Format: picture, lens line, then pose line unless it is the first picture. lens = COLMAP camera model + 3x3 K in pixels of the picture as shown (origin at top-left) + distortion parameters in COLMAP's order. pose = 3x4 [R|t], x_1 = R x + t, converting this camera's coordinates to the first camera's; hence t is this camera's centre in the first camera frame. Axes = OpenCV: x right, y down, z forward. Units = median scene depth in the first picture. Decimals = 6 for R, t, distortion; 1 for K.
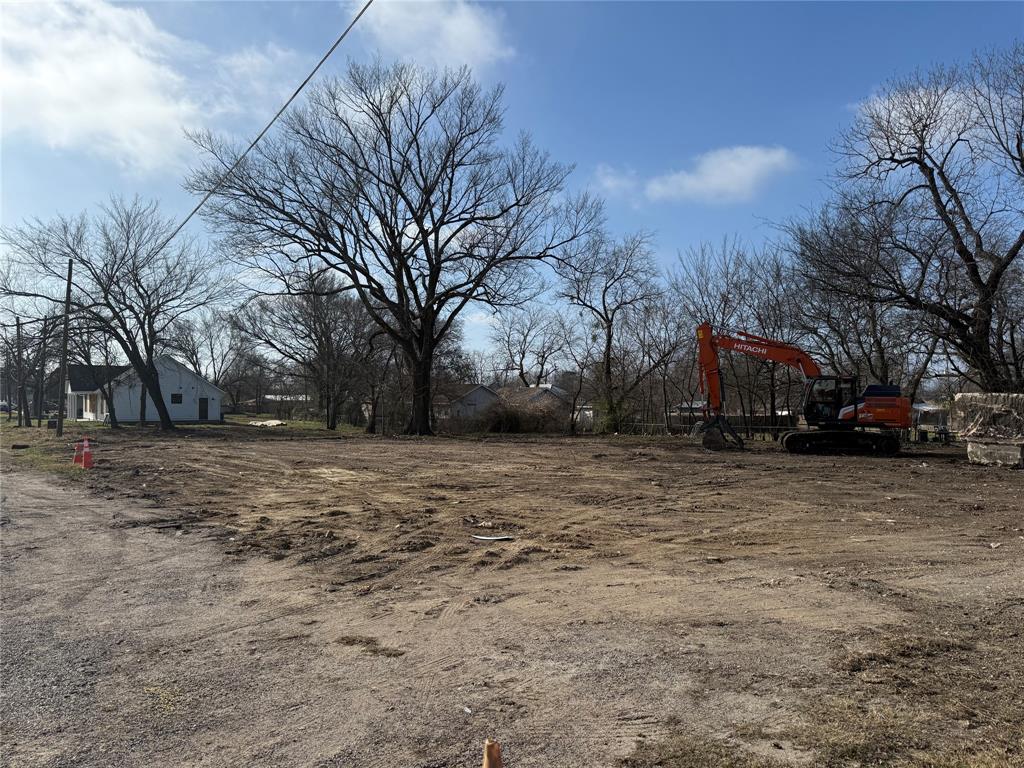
lens RADIAL K [[716.4, 0, 463.8], [0, 716.4, 406.7], [0, 0, 1]] dist [-0.048014, 0.001789]
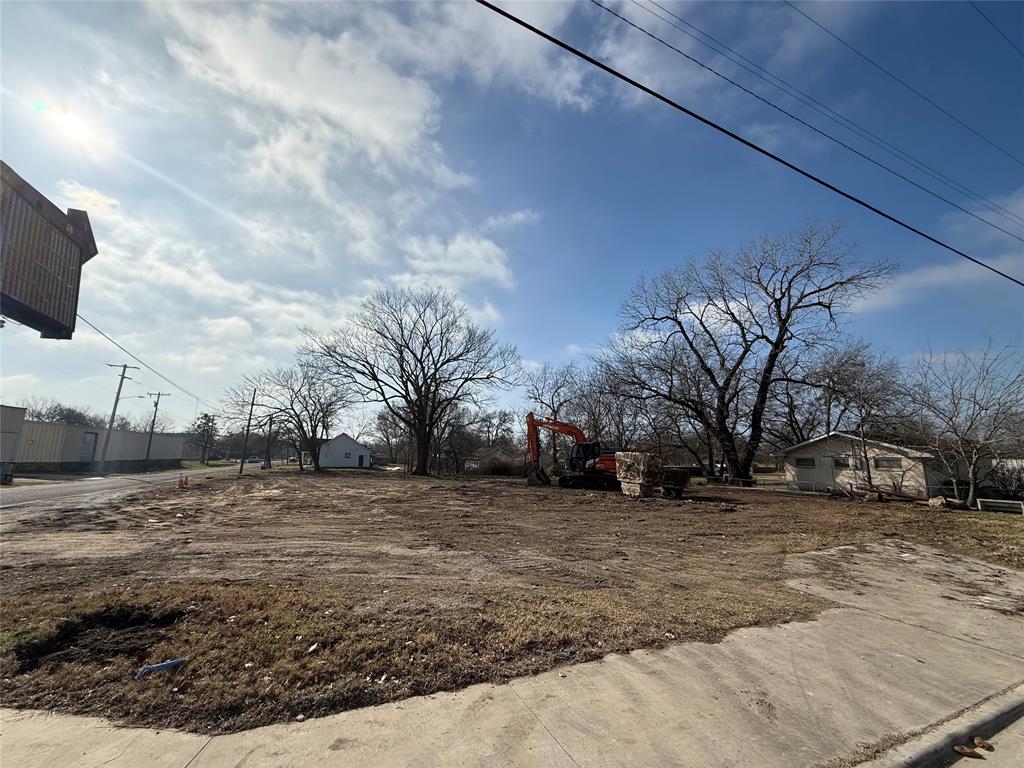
lens RADIAL K [[409.4, 0, 507.6], [0, 409.4, 385.5], [0, 0, 1]] dist [0.002057, 0.000339]
pose [[0.989073, -0.020989, -0.145923, 0.486594], [-0.005775, 0.983539, -0.180605, 0.002041], [0.147311, 0.179475, 0.972671, -0.035133]]
